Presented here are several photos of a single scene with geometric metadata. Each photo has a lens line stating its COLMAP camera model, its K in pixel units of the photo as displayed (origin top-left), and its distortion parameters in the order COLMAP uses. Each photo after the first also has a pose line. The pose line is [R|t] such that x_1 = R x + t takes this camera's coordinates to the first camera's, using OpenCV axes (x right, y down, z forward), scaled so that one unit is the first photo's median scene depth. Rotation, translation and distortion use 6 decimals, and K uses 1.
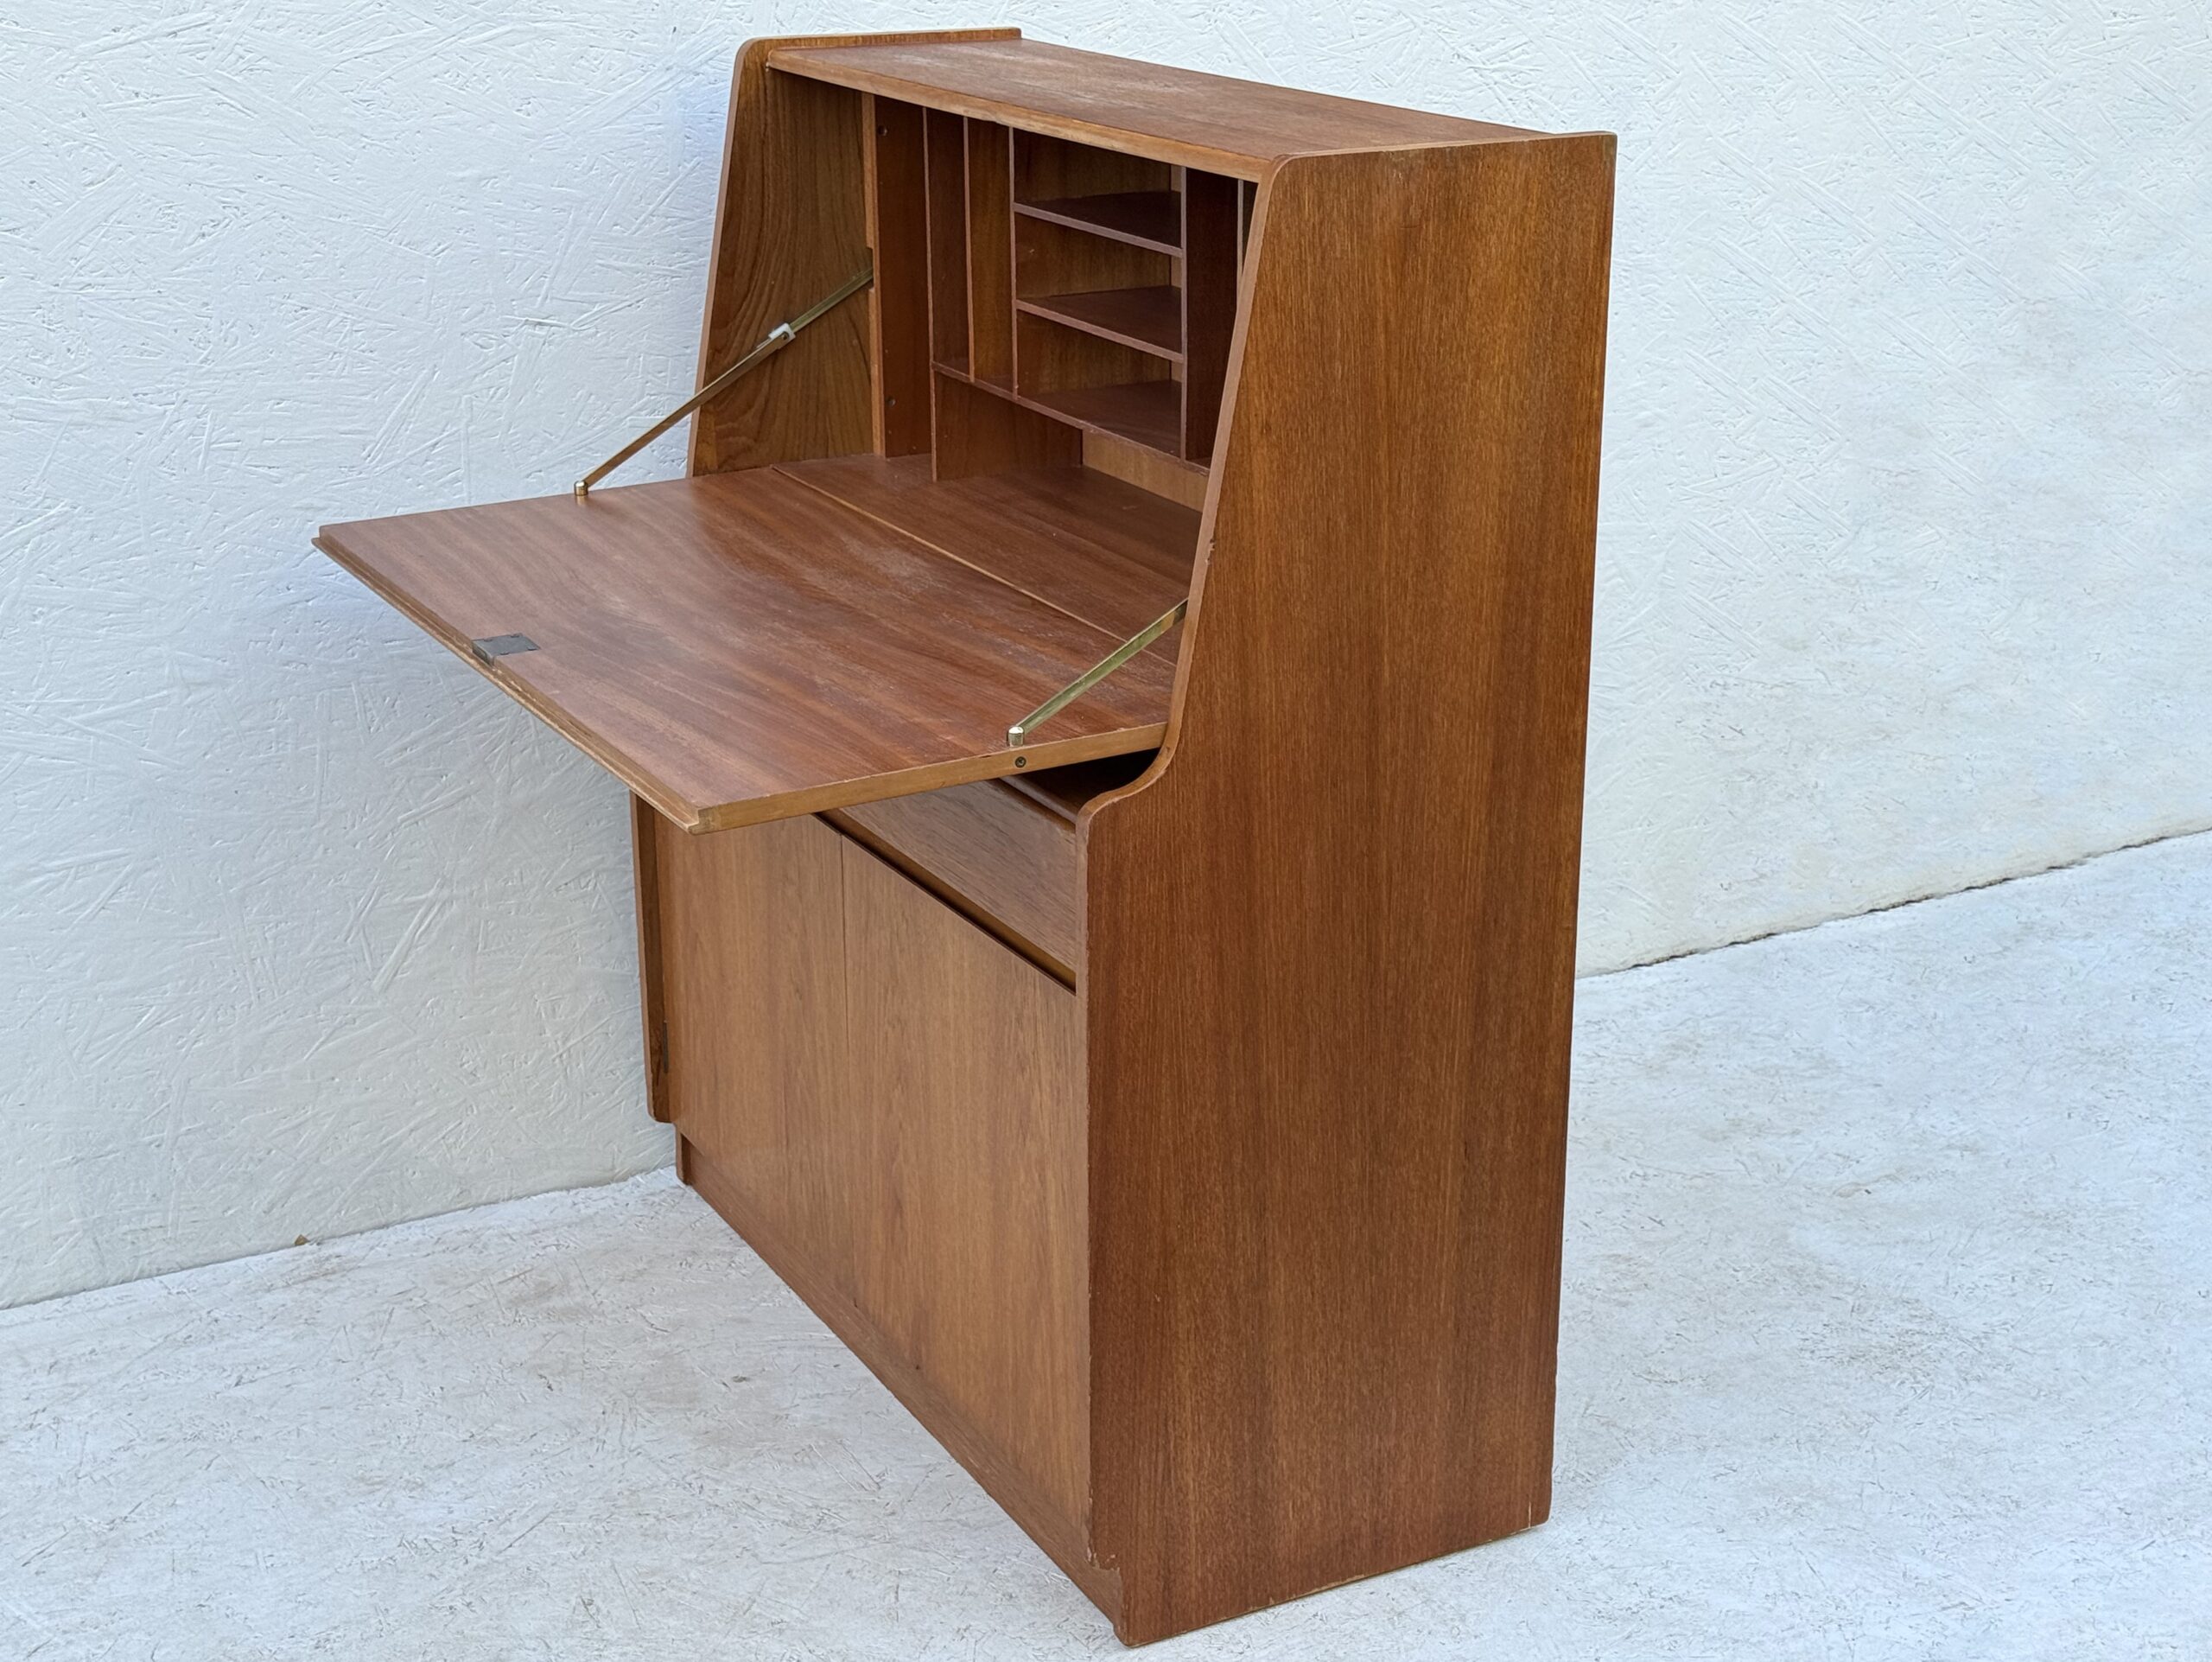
lens RADIAL K [[3147.5, 0, 1080.7], [0, 3147.5, 855.1], [0, 0, 1]] dist [0.105764, 0.000000]
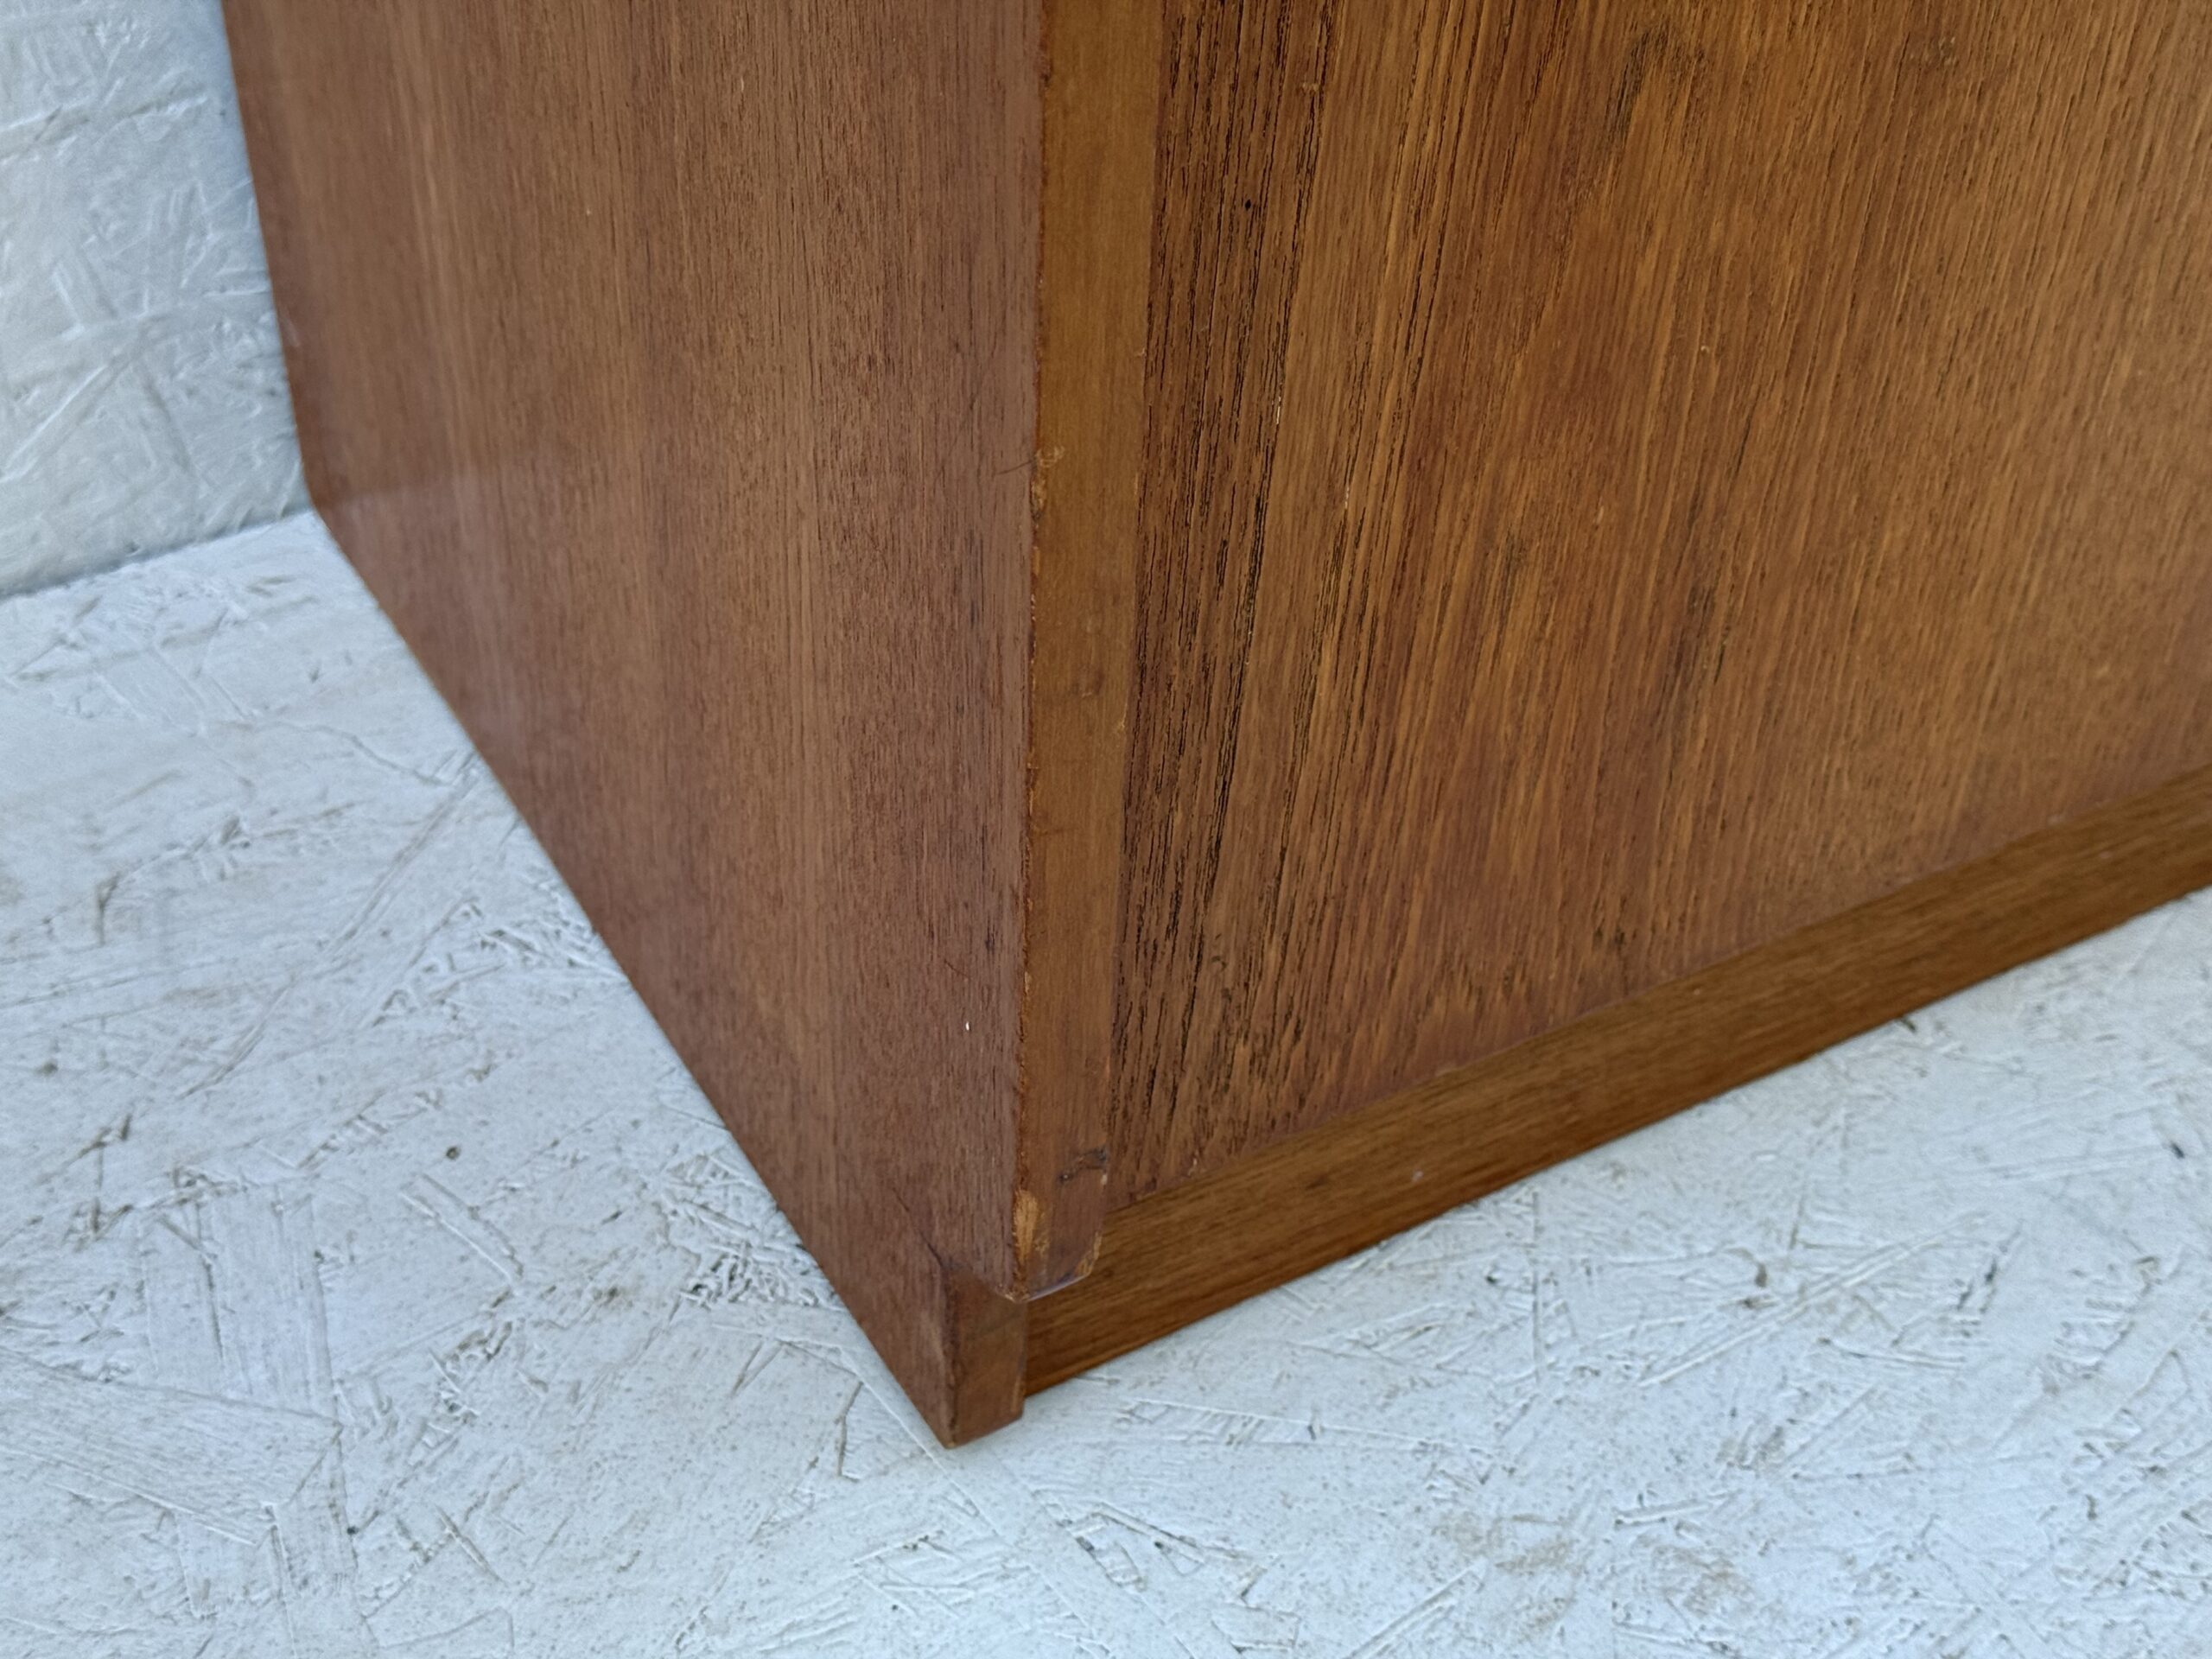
lens RADIAL K [[3147.1, 0, 1084.2], [0, 3147.1, 840.6], [0, 0, 1]] dist [0.105764, 0.000000]
pose [[0.997508, -0.013621, 0.069227, -0.258139], [-0.013701, 0.925111, 0.379448, 0.047955], [-0.069211, -0.379451, 0.922619, 0.744378]]
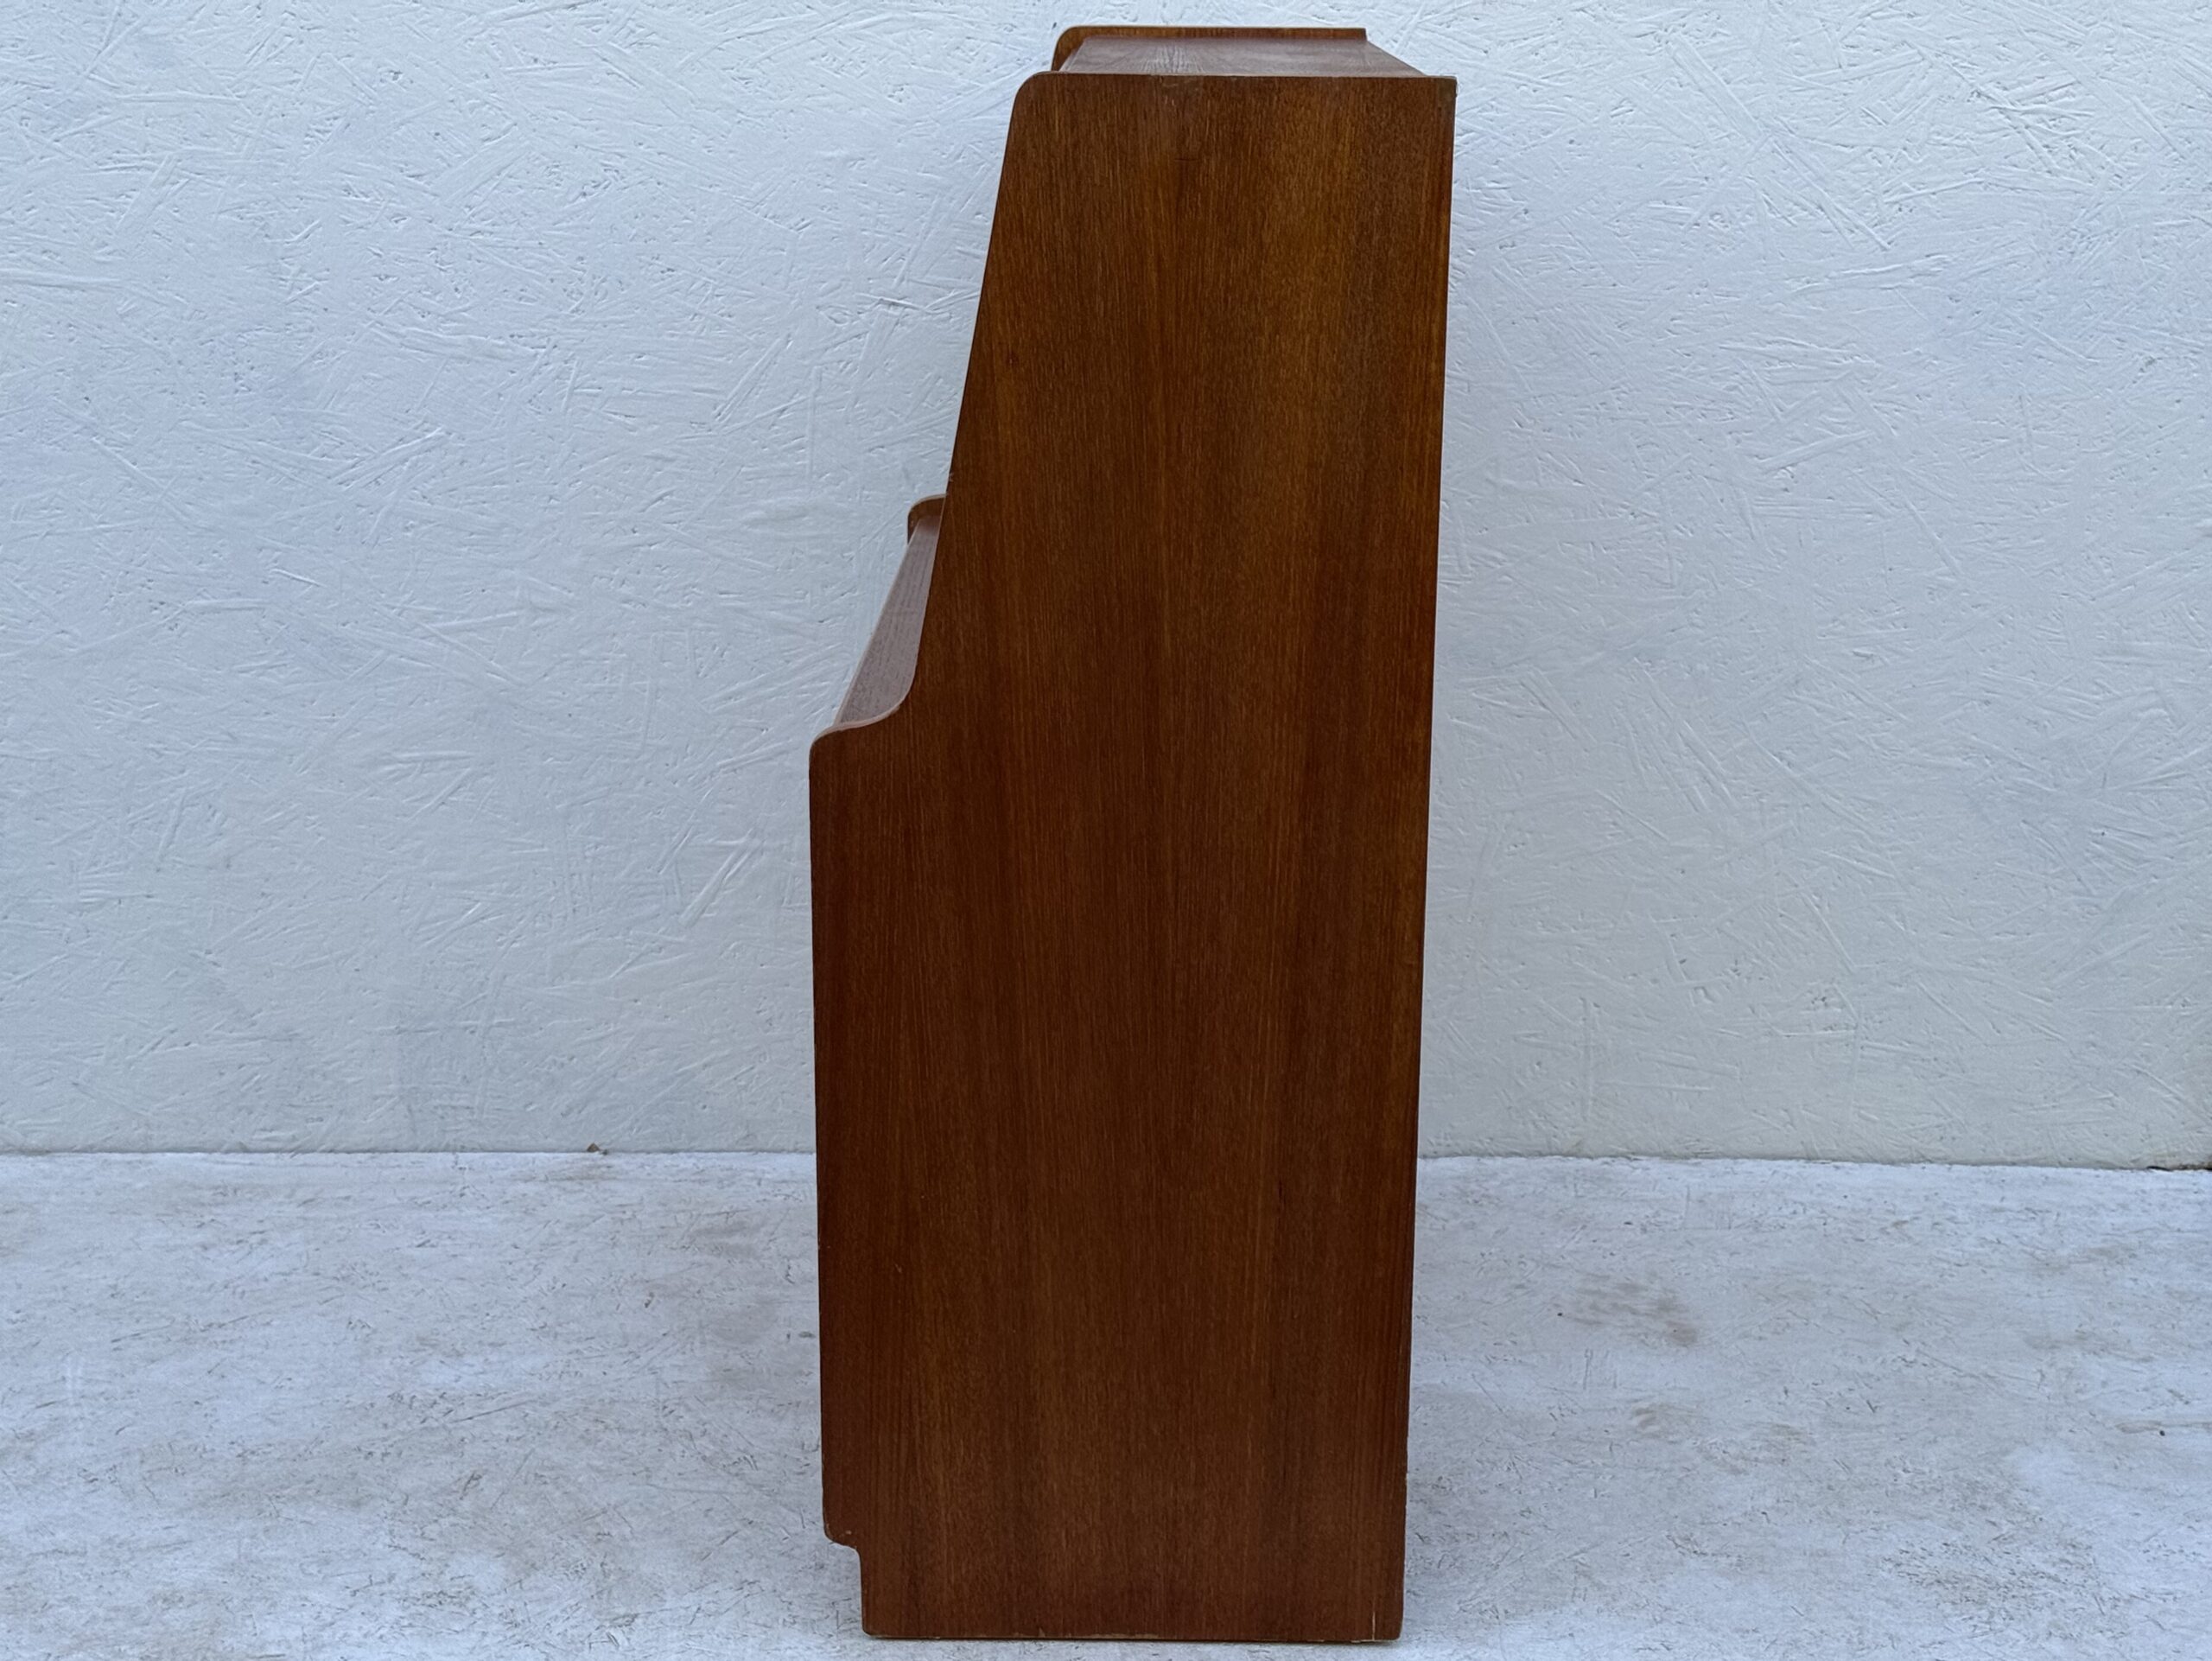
lens RADIAL K [[3147.4, 0, 1157.5], [0, 3147.4, 899.0], [0, 0, 1]] dist [0.105764, 0.000000]
pose [[0.891739, 0.142083, -0.429668, 0.398939], [-0.162727, 0.986604, -0.011475, 0.022457], [0.422282, 0.080151, 0.902914, 0.129346]]
